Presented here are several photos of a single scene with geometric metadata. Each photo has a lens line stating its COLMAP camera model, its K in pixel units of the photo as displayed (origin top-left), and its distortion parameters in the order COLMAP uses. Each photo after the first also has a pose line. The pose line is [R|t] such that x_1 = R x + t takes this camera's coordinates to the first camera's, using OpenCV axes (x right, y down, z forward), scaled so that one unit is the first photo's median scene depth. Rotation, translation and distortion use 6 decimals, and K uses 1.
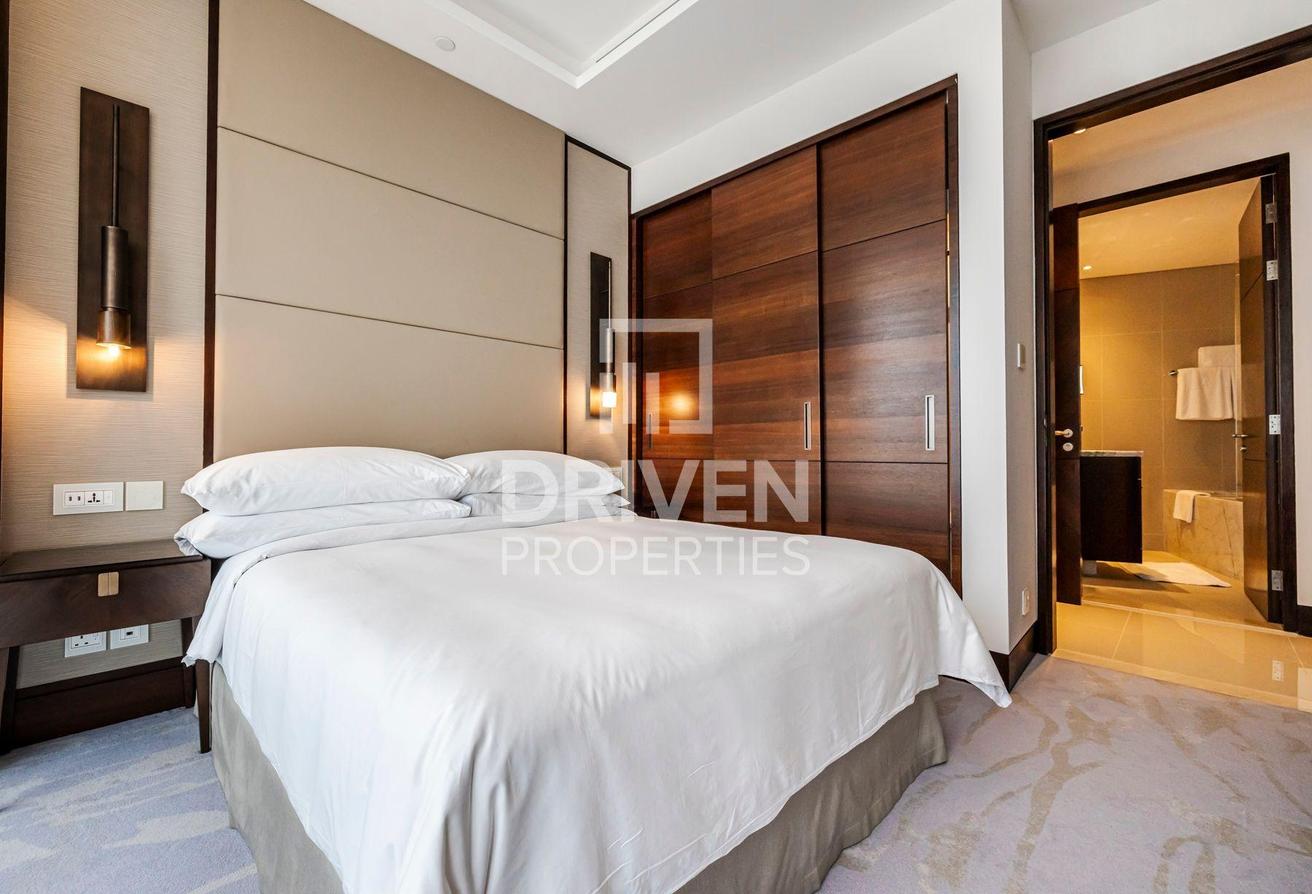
lens RADIAL K [[556.7, 0, 656.0], [0, 556.7, 447.0], [0, 0, 1]] dist [-0.000813, -0.000288]
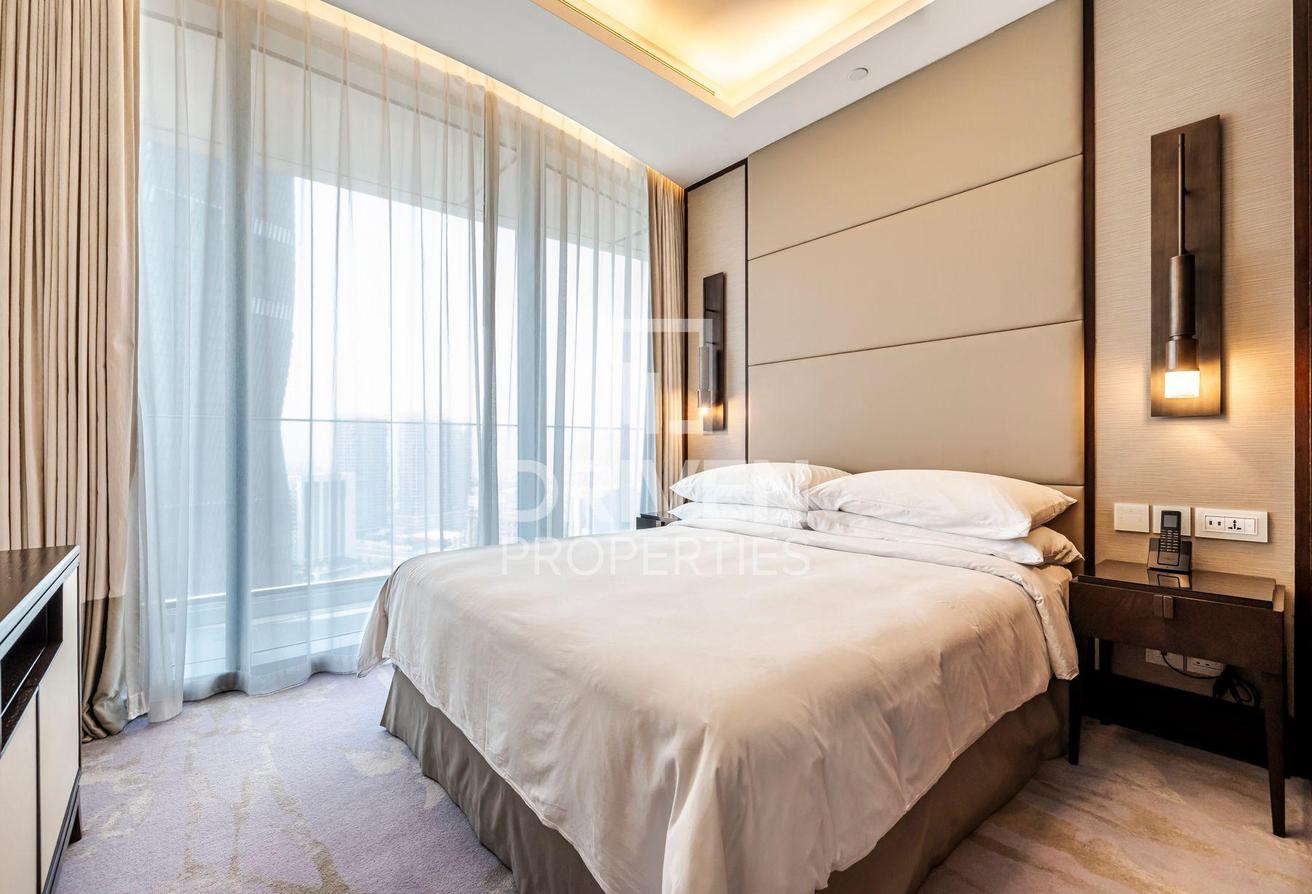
lens RADIAL K [[556.7, 0, 656.0], [0, 556.7, 447.0], [0, 0, 1]] dist [-0.000813, -0.000288]
pose [[-0.078981, -0.025504, -0.996550, 0.493351], [-0.021662, 0.999481, -0.023862, 0.000340], [0.996641, 0.019702, -0.079493, 0.528324]]
